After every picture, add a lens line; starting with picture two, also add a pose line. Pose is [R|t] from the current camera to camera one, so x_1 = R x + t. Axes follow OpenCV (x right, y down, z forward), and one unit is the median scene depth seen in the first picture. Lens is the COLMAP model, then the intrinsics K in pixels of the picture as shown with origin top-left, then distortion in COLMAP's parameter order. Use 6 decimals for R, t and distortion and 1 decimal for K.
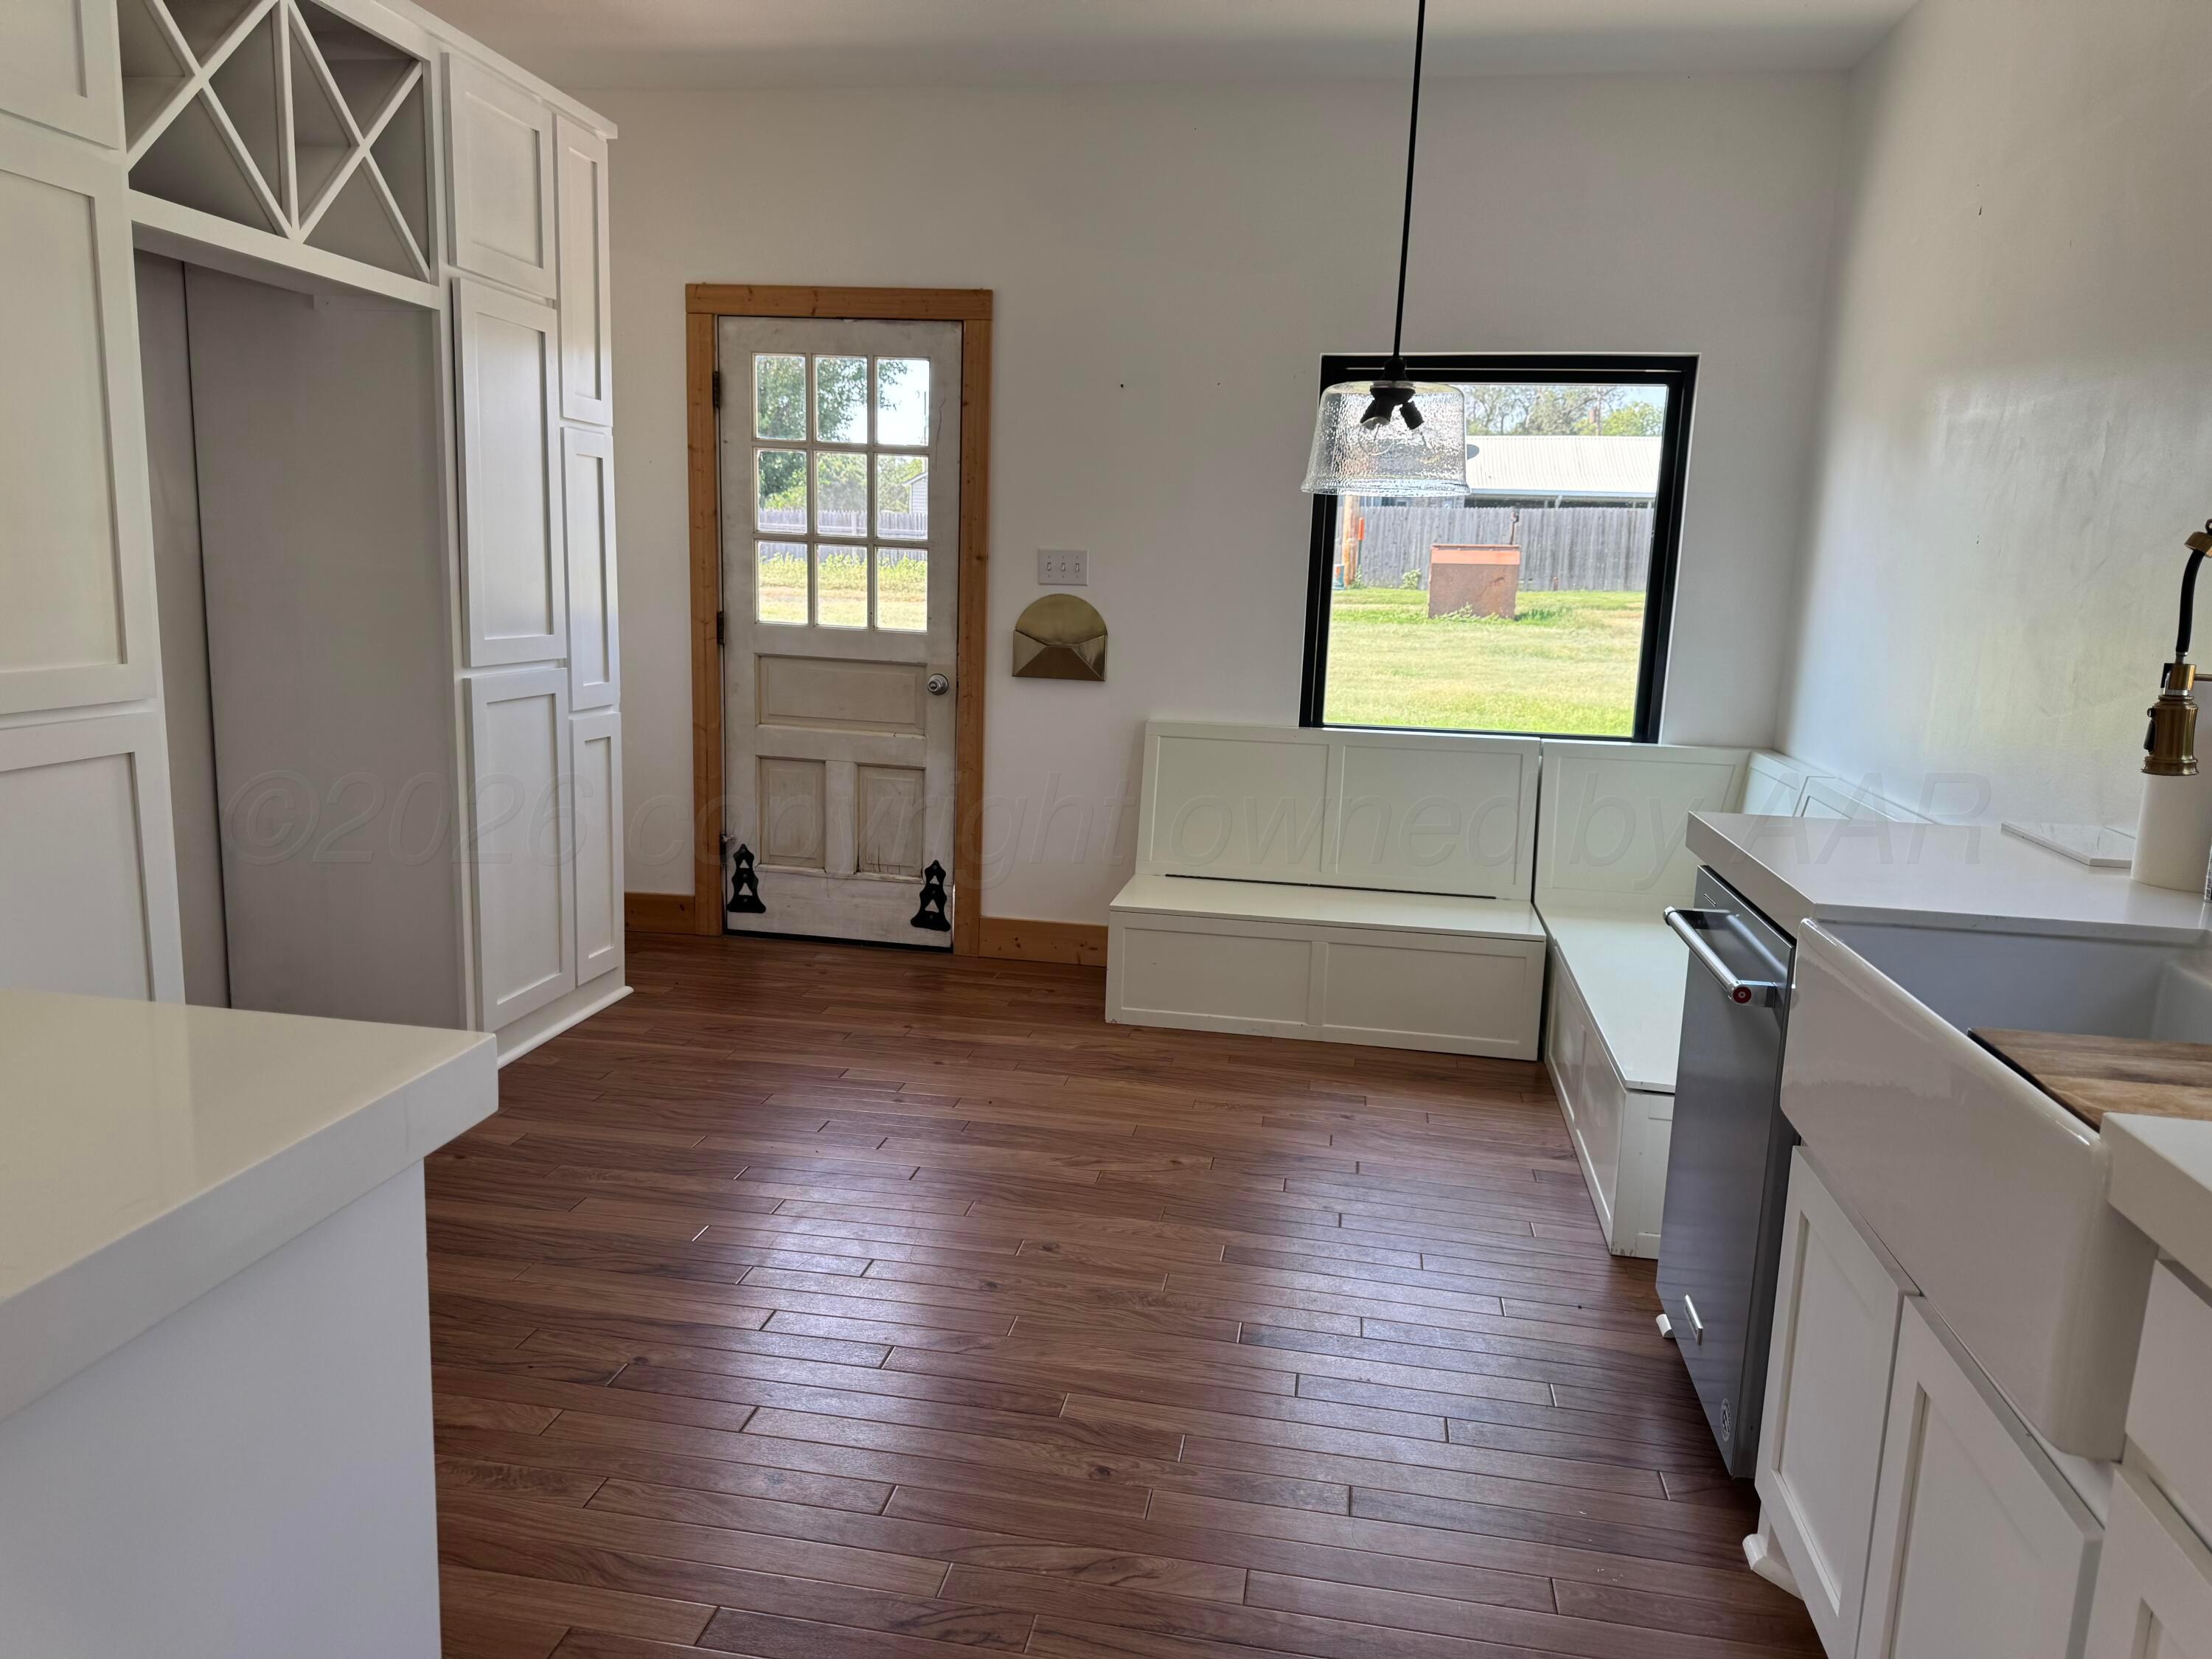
lens RADIAL K [[1534.0, 0, 1106.0], [0, 1534.0, 829.5], [0, 0, 1]] dist [-0.041190, 0.000007]
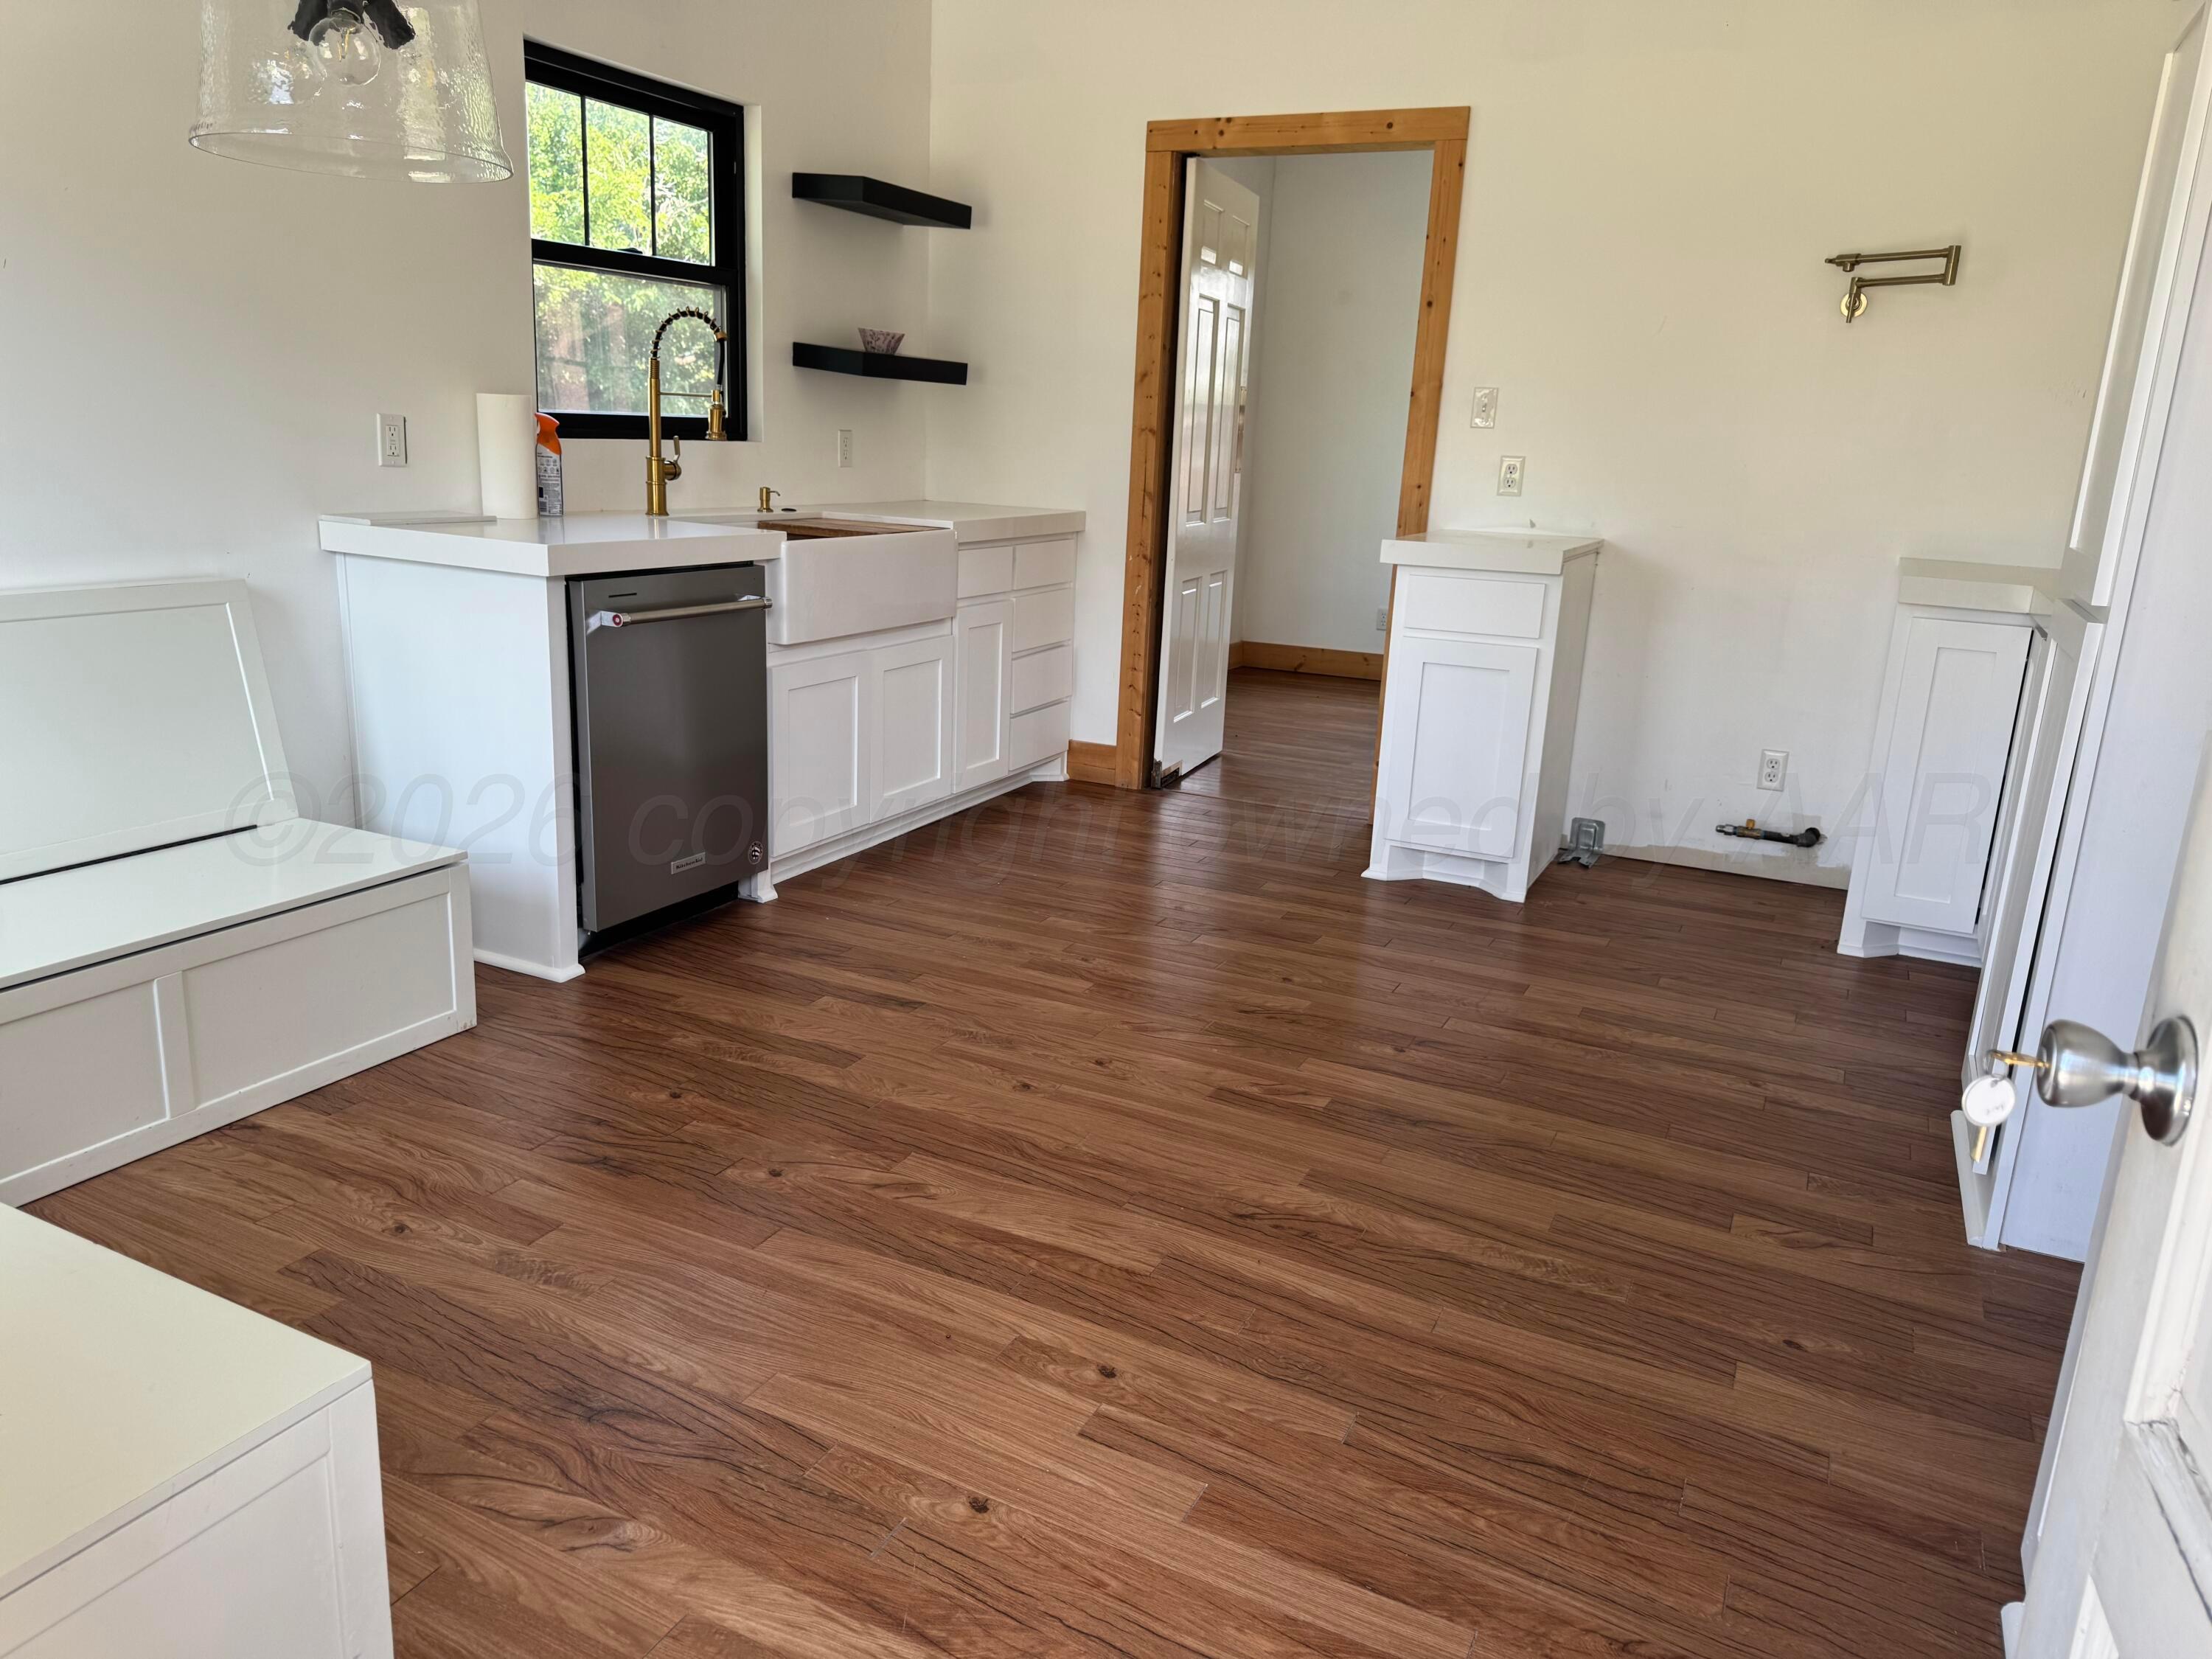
lens RADIAL K [[1563.1, 0, 1106.0], [0, 1563.1, 829.5], [0, 0, 1]] dist [0.053944, -0.065283]
pose [[-0.955878, -0.152914, 0.250827, -0.272297], [-0.037476, 0.910339, 0.412163, -0.251515], [-0.291363, 0.384578, -0.875904, 1.567977]]
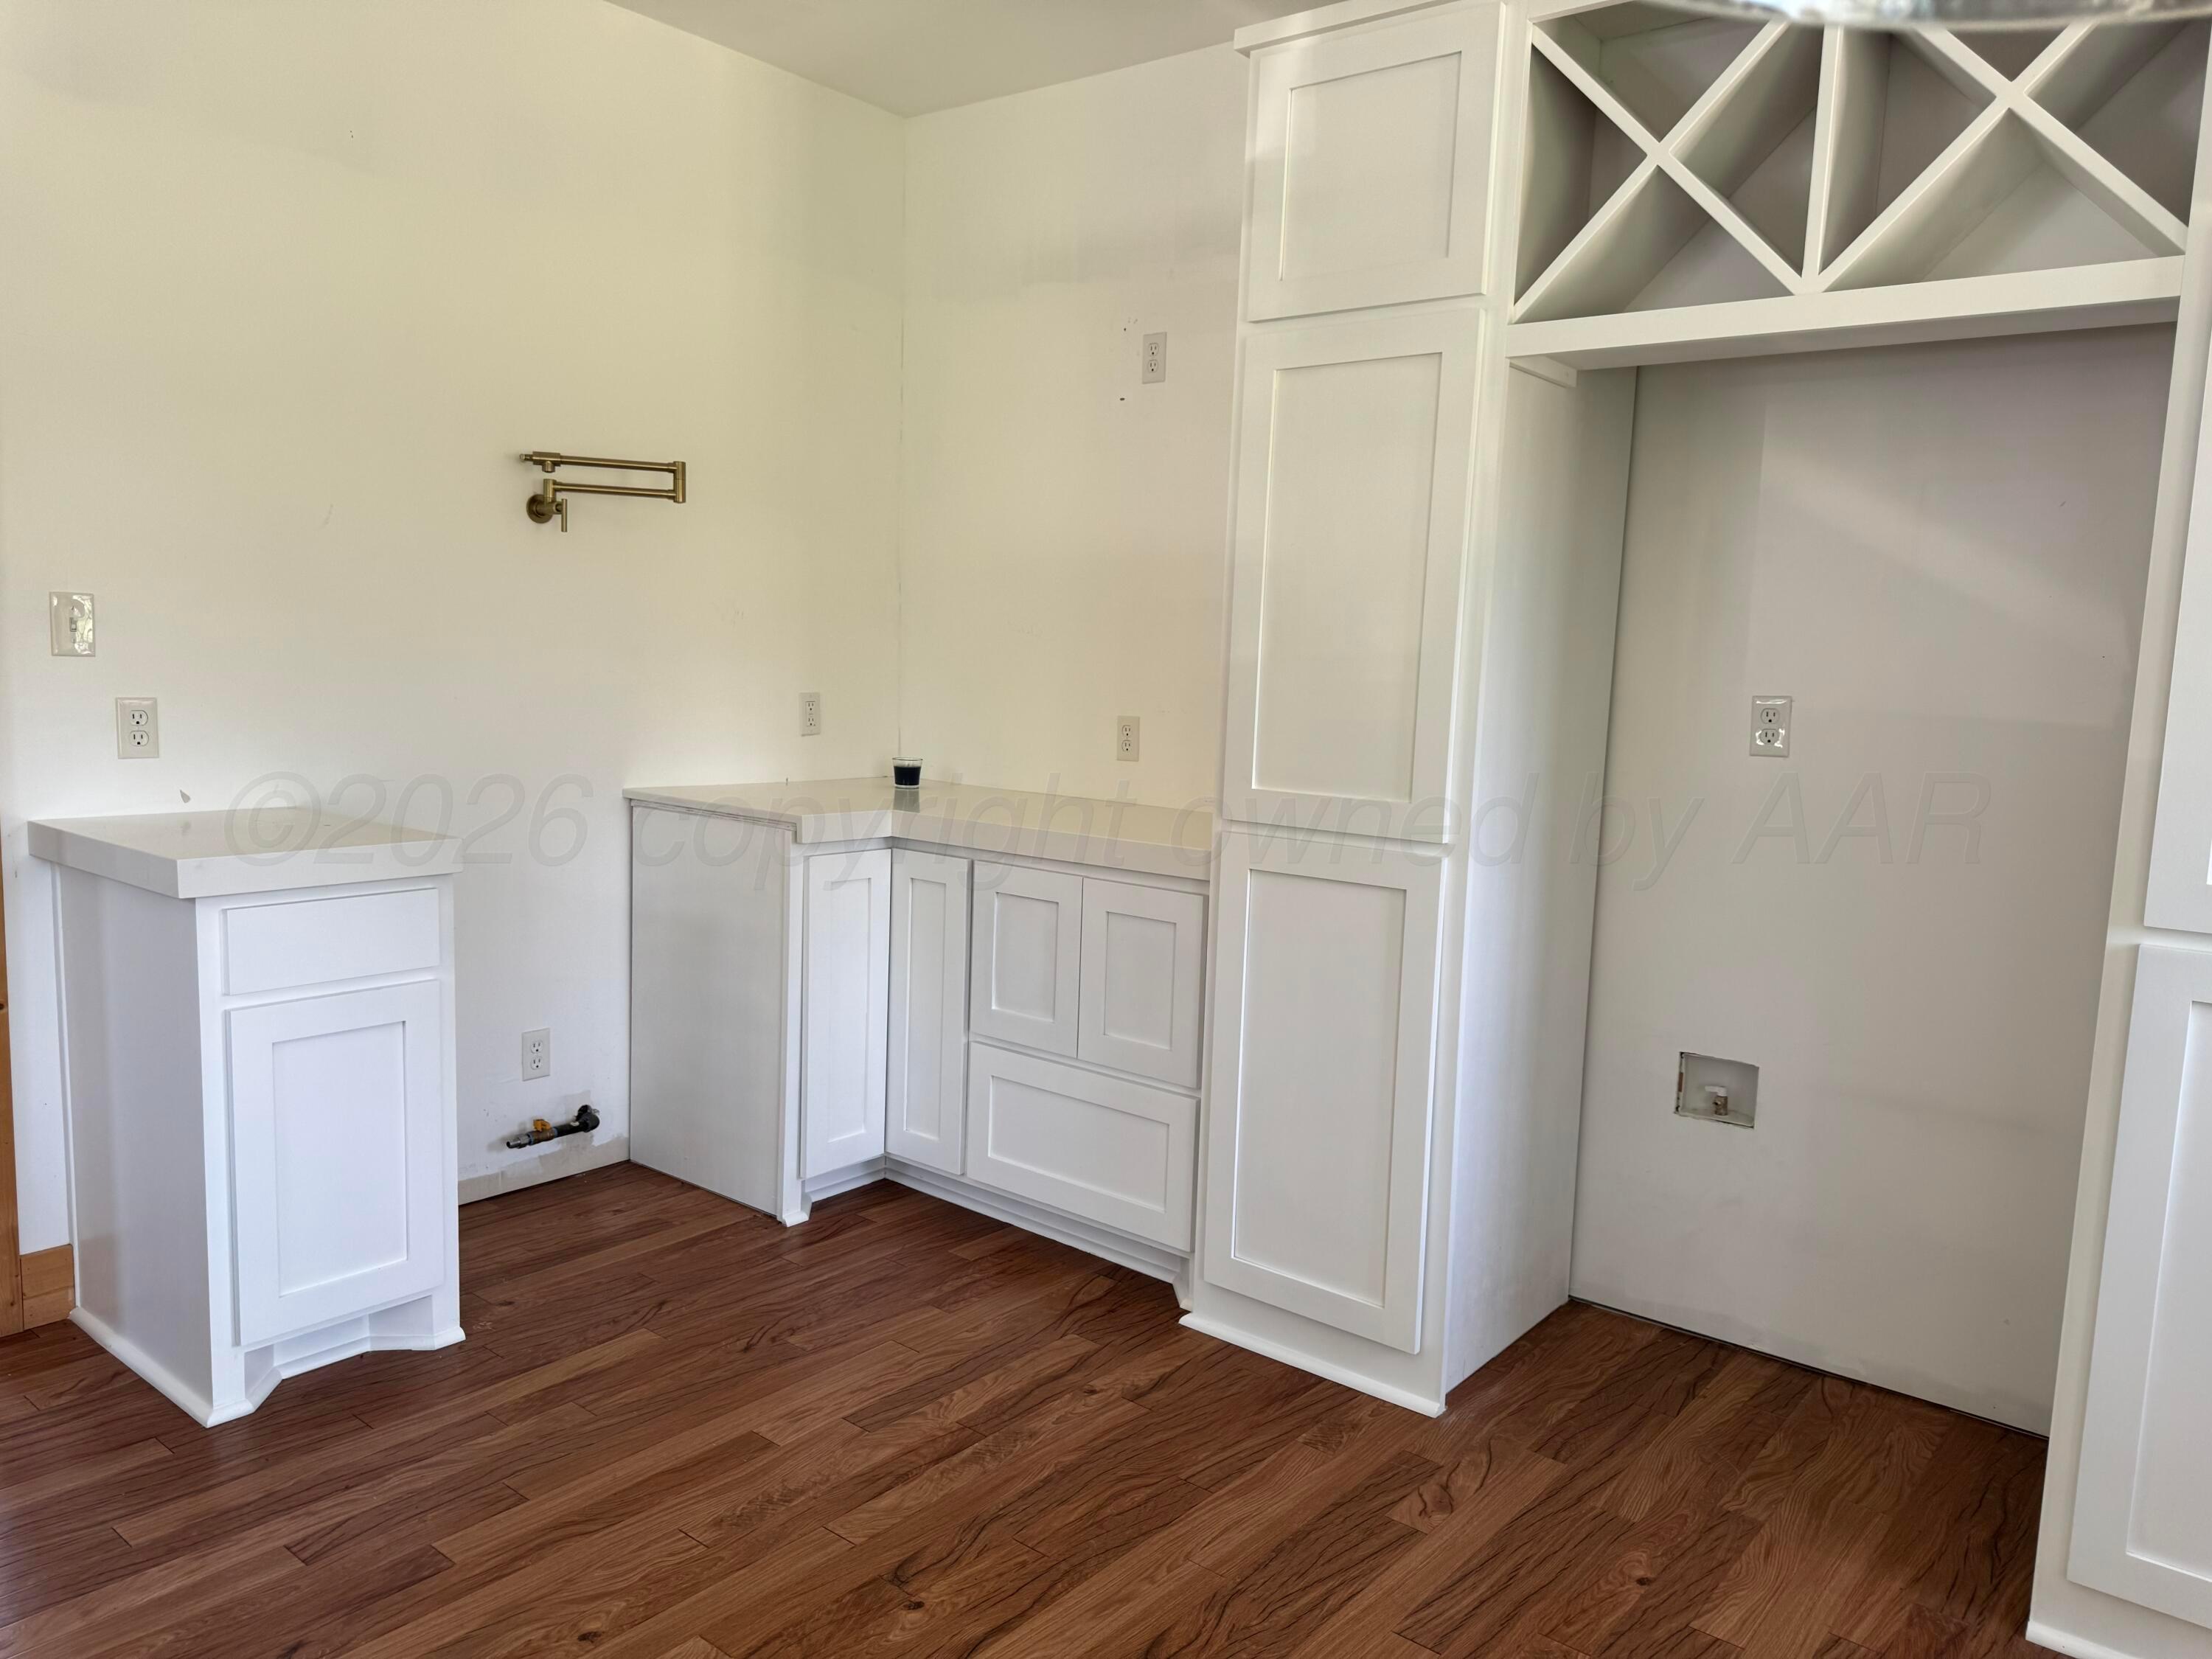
lens RADIAL K [[1563.1, 0, 1106.0], [0, 1563.1, 829.5], [0, 0, 1]] dist [0.053944, -0.065283]
pose [[-0.487892, 0.036633, -0.872135, 0.289684], [-0.200129, 0.967811, 0.152609, -0.166619], [0.849653, 0.248996, -0.464856, 1.022489]]
